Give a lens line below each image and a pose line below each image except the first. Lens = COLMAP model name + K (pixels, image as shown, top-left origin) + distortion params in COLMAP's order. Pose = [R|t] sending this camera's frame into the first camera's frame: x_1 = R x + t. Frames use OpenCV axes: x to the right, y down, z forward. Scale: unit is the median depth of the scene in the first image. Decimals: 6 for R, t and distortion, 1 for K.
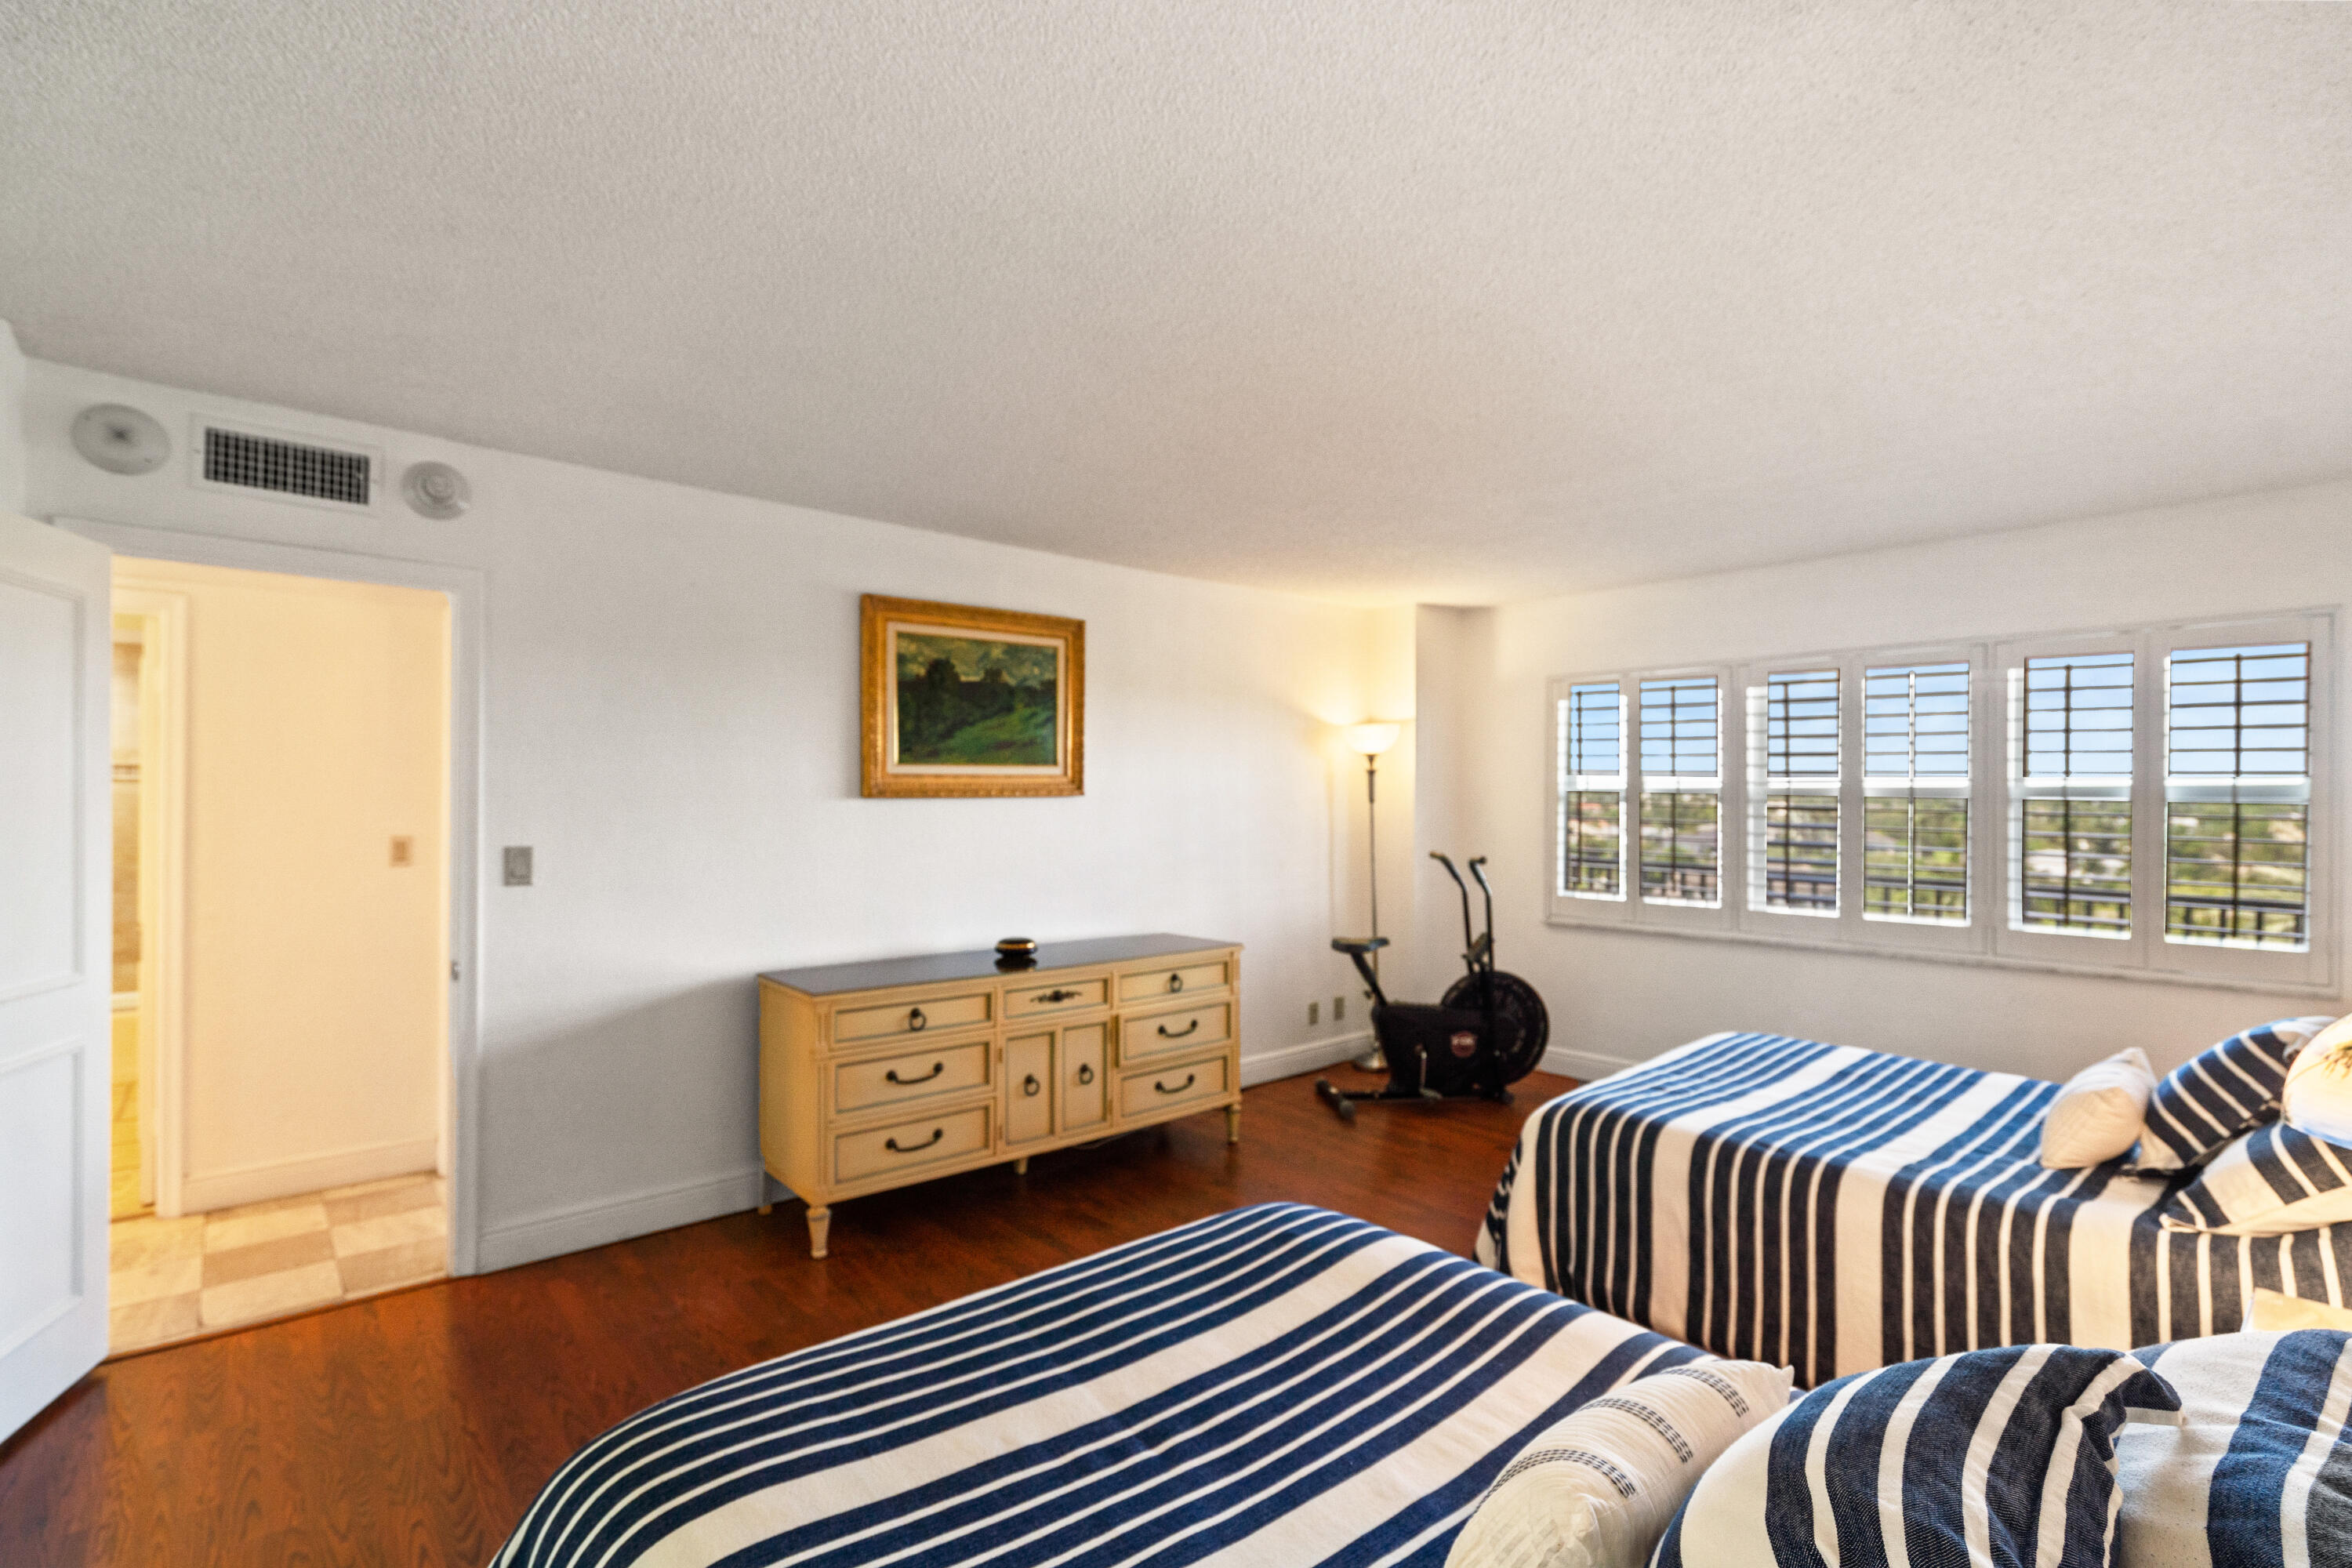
lens RADIAL K [[1119.0, 0, 1171.9], [0, 1119.0, 777.6], [0, 0, 1]] dist [-0.015751, 0.000072]
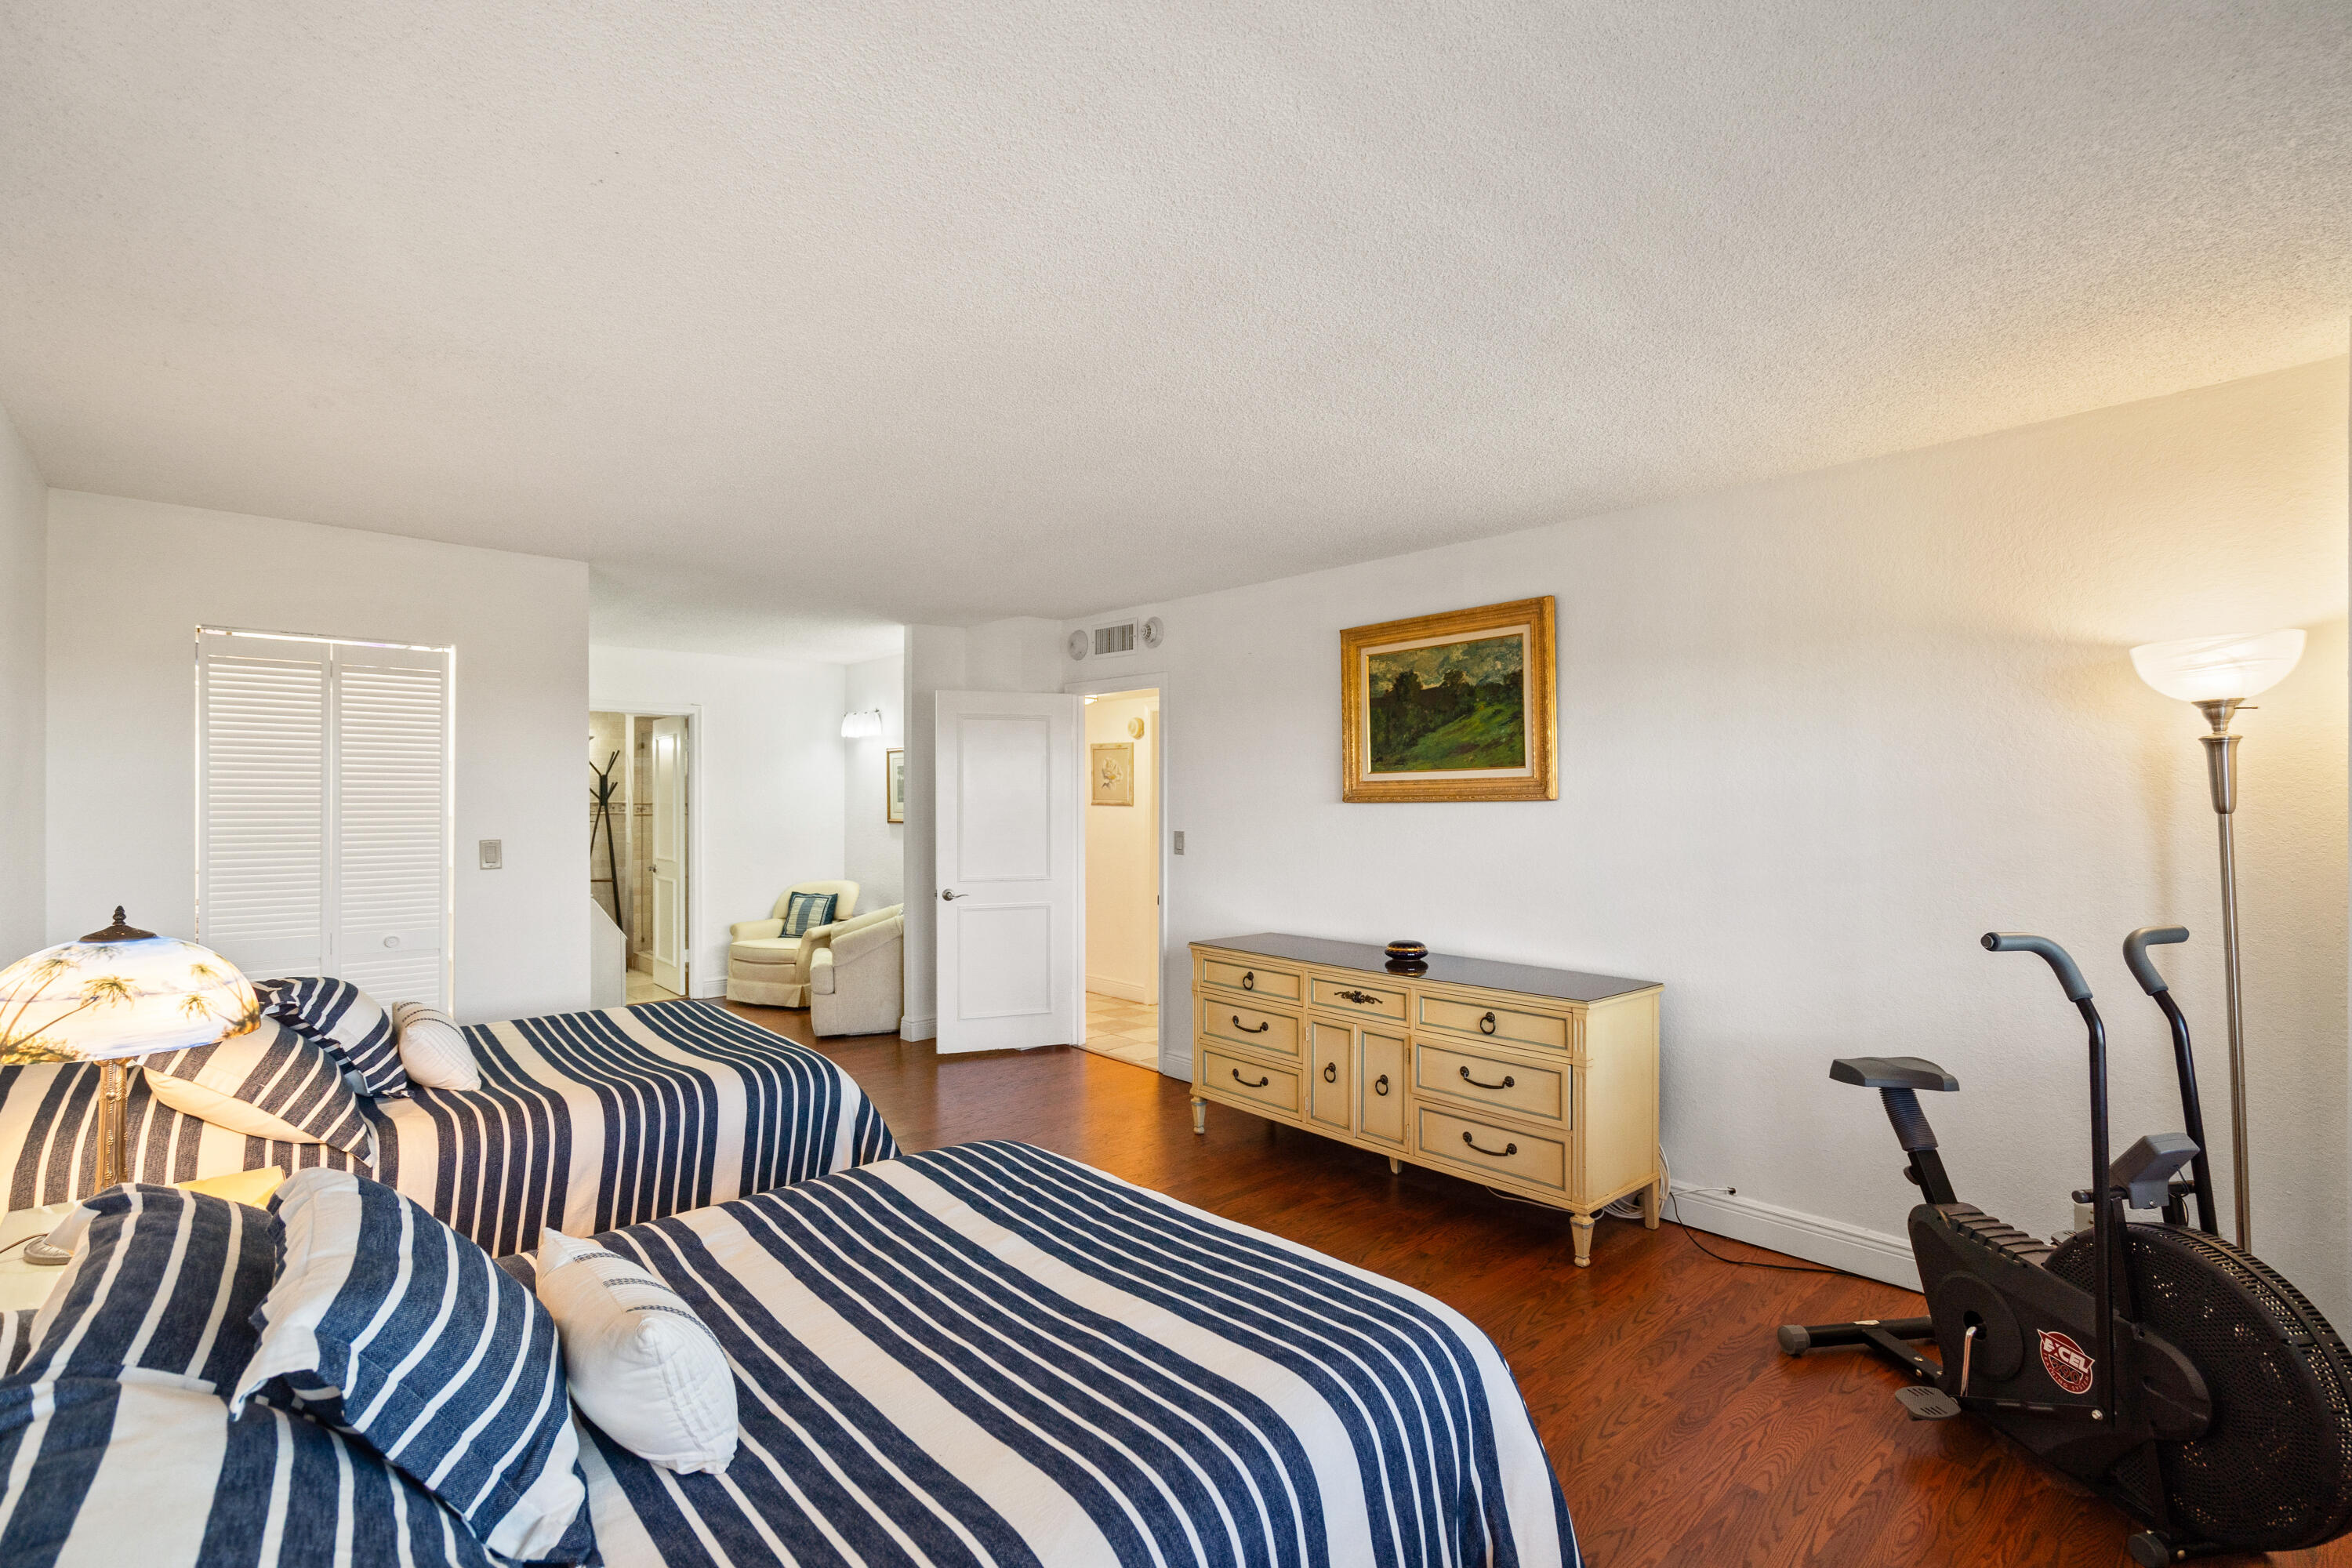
lens RADIAL K [[1075.3, 0, 1171.0], [0, 1075.3, 804.8], [0, 0, 1]] dist [-0.006912, 0.003153]
pose [[-0.007074, -0.003884, -0.999967, 0.815970], [0.012602, 0.999913, -0.003973, 0.021285], [0.999896, -0.012630, -0.007024, 0.782059]]
